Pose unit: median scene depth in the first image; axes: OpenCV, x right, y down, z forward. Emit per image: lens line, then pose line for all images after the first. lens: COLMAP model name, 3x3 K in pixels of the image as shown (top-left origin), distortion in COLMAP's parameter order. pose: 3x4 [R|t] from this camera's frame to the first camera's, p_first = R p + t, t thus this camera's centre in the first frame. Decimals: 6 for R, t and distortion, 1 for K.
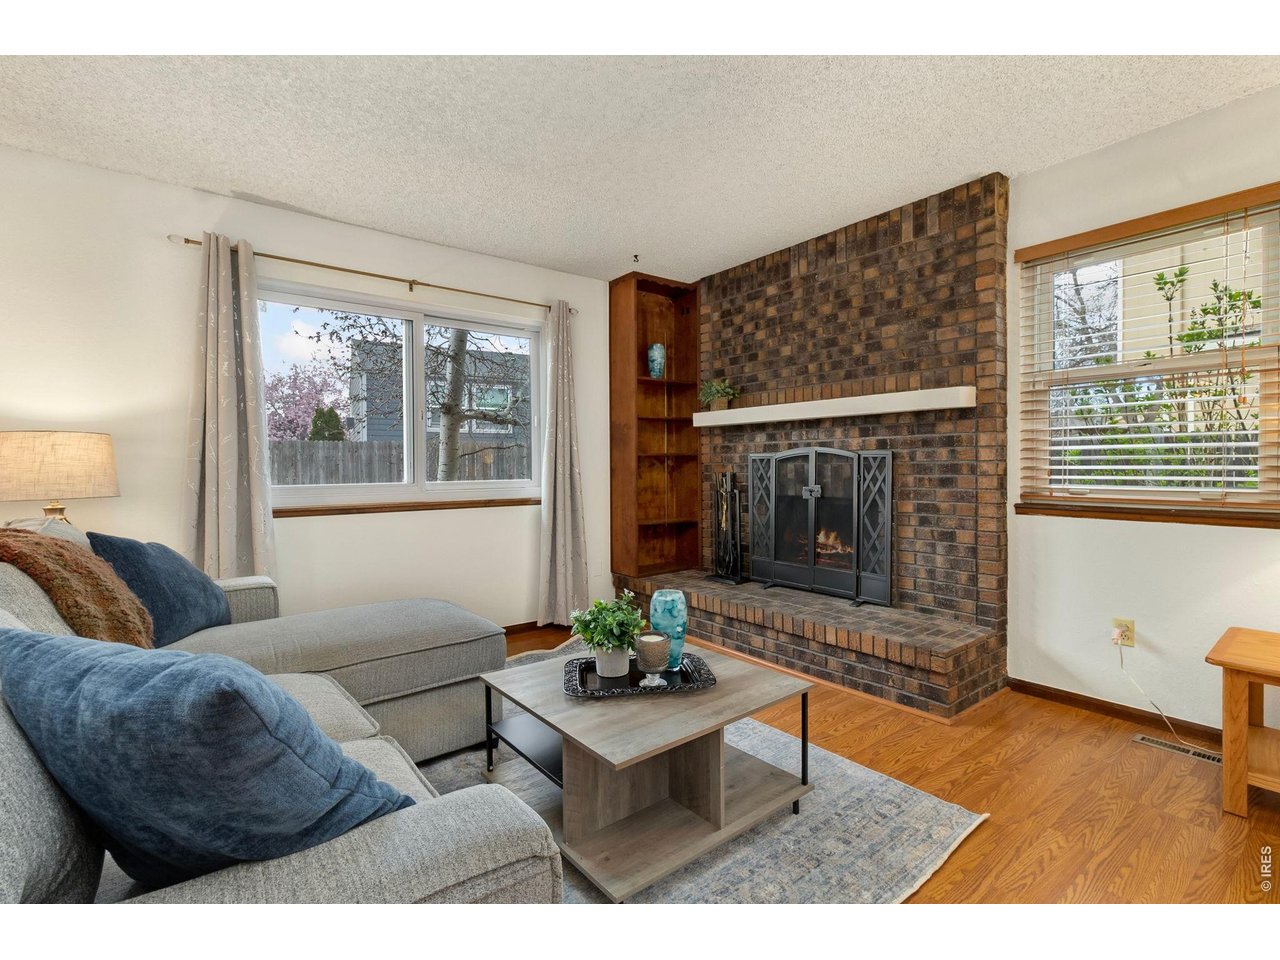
lens RADIAL K [[600.4, 0, 639.6], [0, 600.4, 478.1], [0, 0, 1]] dist [0.008898, 0.000641]
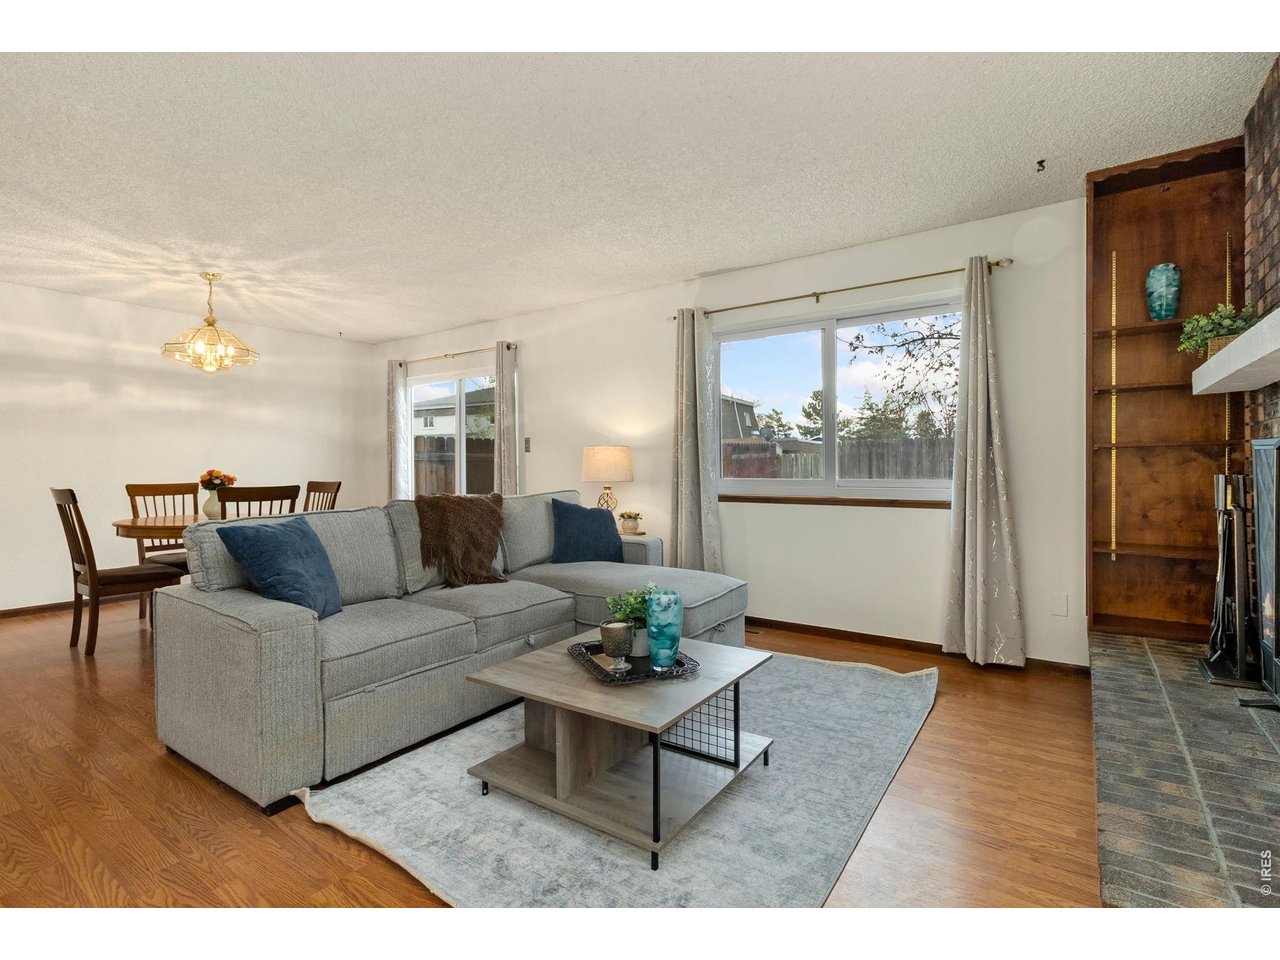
lens RADIAL K [[600.4, 0, 650.0], [0, 600.4, 473.2], [0, 0, 1]] dist [0.008898, 0.000641]
pose [[0.303936, 0.017321, -0.952535, 0.571421], [-0.014402, 0.999804, 0.013585, -0.012614], [0.952584, 0.009590, 0.304126, 0.385208]]
